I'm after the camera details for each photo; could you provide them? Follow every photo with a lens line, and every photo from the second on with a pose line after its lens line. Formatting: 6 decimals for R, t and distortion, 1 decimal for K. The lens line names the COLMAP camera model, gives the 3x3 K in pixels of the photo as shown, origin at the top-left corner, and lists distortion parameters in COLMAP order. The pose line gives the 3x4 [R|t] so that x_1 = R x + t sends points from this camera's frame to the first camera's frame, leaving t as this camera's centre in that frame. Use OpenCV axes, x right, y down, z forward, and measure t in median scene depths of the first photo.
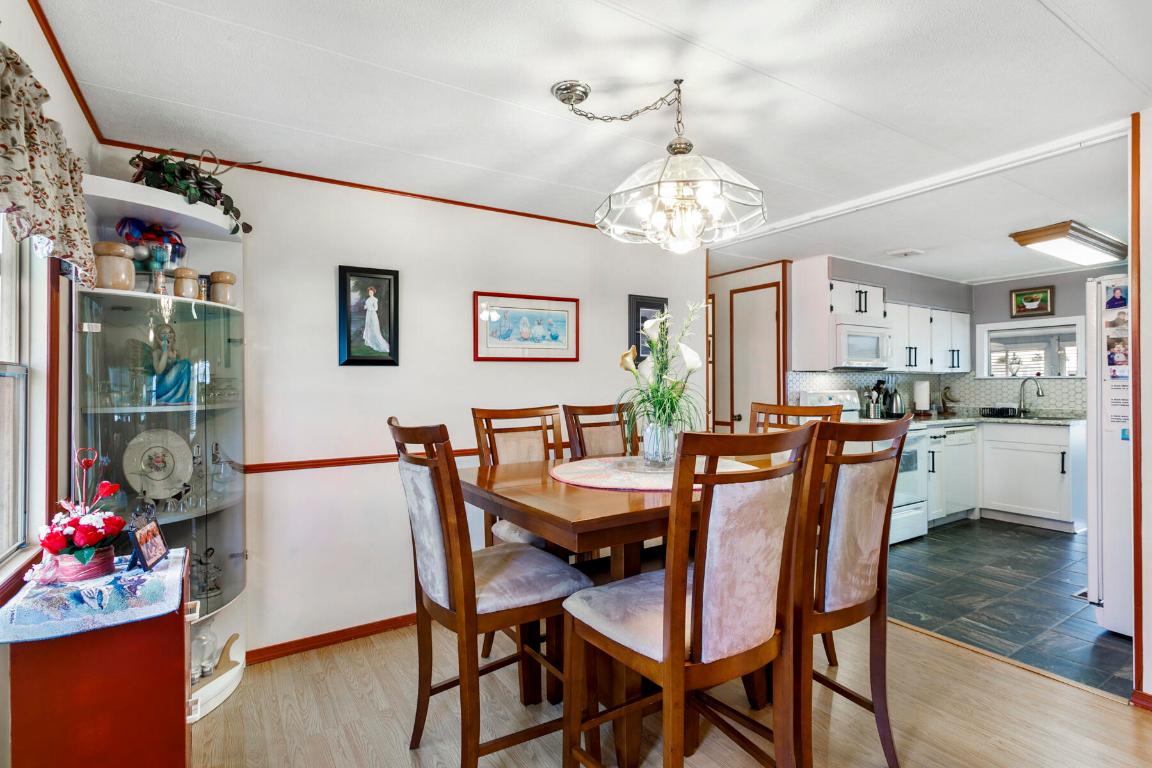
lens RADIAL K [[564.2, 0, 575.0], [0, 564.2, 379.1], [0, 0, 1]] dist [0.015797, 0.000626]
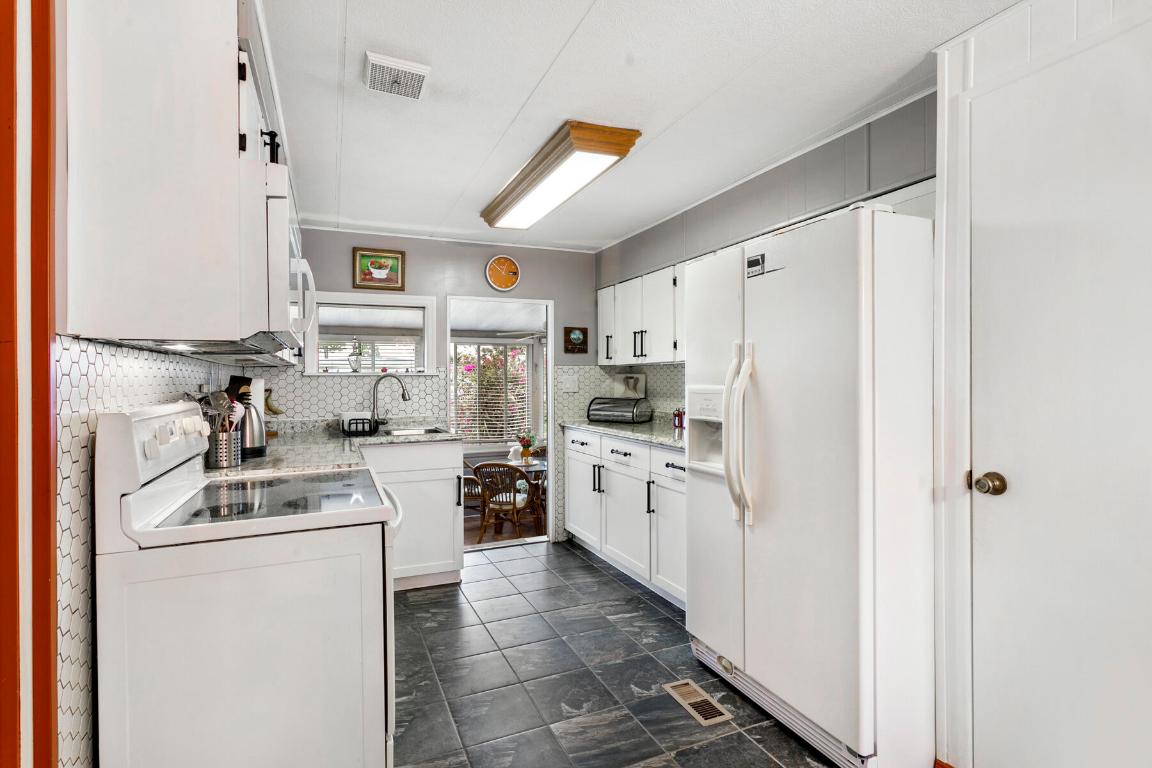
lens RADIAL K [[555.2, 0, 562.0], [0, 555.2, 380.2], [0, 0, 1]] dist [0.001081, 0.000896]
pose [[0.183862, 0.003405, 0.982946, 0.160613], [-0.002007, 0.999993, -0.003089, 0.006432], [-0.982950, -0.001405, 0.183868, 0.659607]]
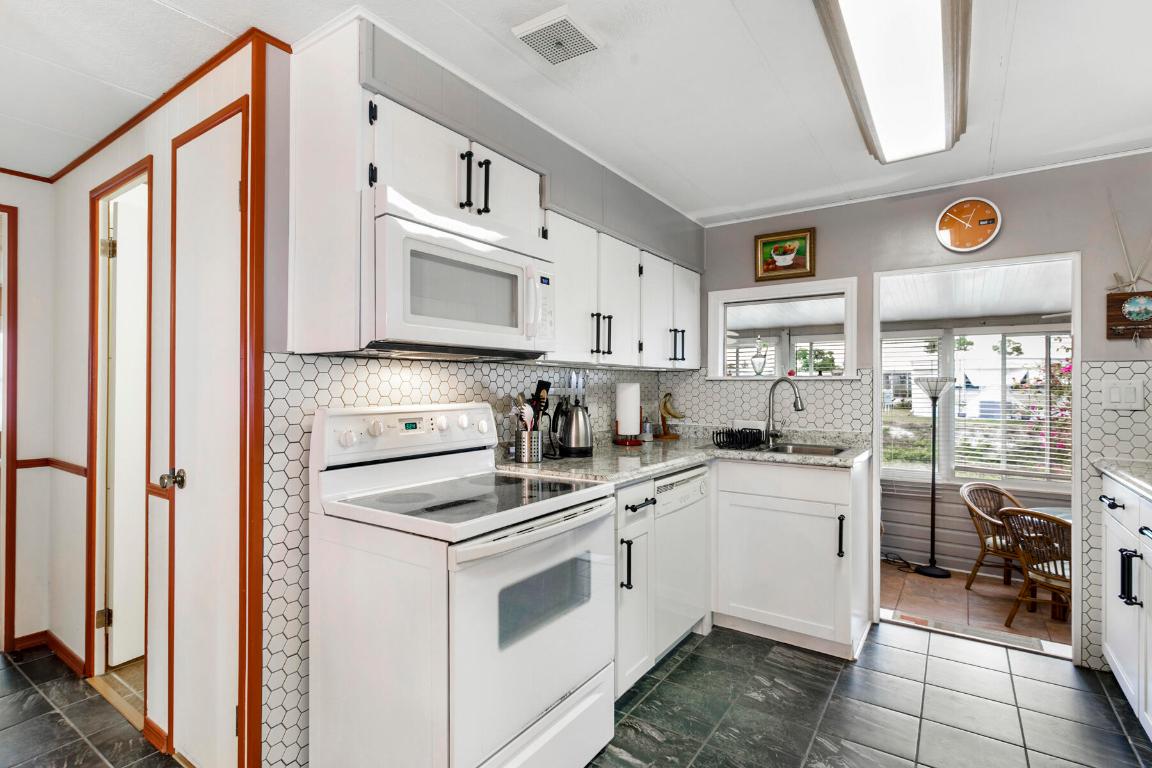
lens RADIAL K [[560.3, 0, 576.0], [0, 560.3, 384.0], [0, 0, 1]] dist [0.014423, 0.000103]
pose [[0.925128, 0.004878, 0.379625, 0.374554], [-0.007858, 0.999949, 0.006301, 0.001162], [-0.379575, -0.008812, 0.925119, 0.537739]]
